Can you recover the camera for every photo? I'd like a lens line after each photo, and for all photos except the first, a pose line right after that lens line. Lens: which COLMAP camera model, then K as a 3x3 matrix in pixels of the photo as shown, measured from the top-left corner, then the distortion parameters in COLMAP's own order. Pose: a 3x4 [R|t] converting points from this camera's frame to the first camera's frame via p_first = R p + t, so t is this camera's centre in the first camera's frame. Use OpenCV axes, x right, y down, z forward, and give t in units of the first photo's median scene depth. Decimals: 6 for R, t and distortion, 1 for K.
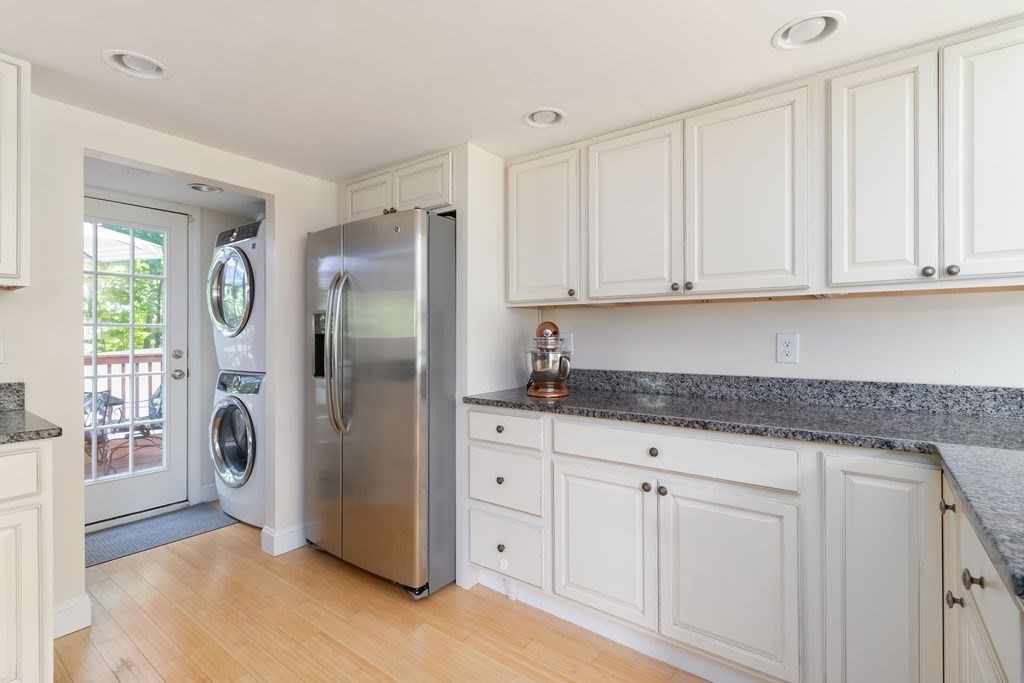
lens RADIAL K [[475.2, 0, 512.1], [0, 475.2, 338.0], [0, 0, 1]] dist [0.002758, 0.000517]
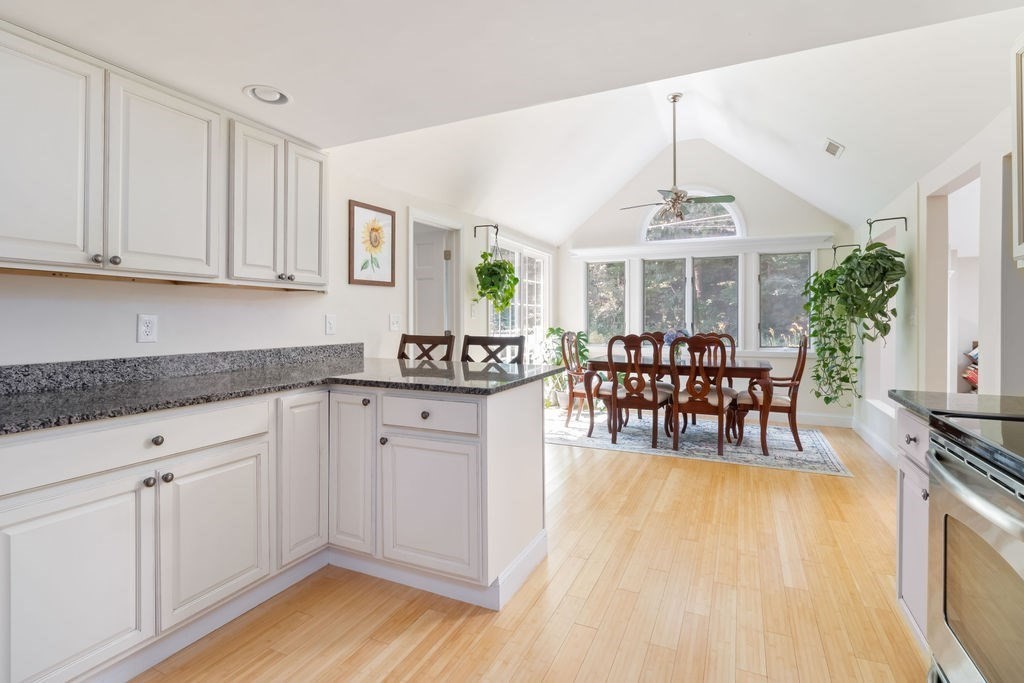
lens RADIAL K [[475.2, 0, 527.1], [0, 475.2, 318.5], [0, 0, 1]] dist [0.002758, 0.000517]
pose [[-0.225304, 0.001766, 0.974287, -0.720567], [0.001930, 0.999997, -0.001367, 0.003190], [-0.974287, 0.001572, -0.225307, 0.471679]]
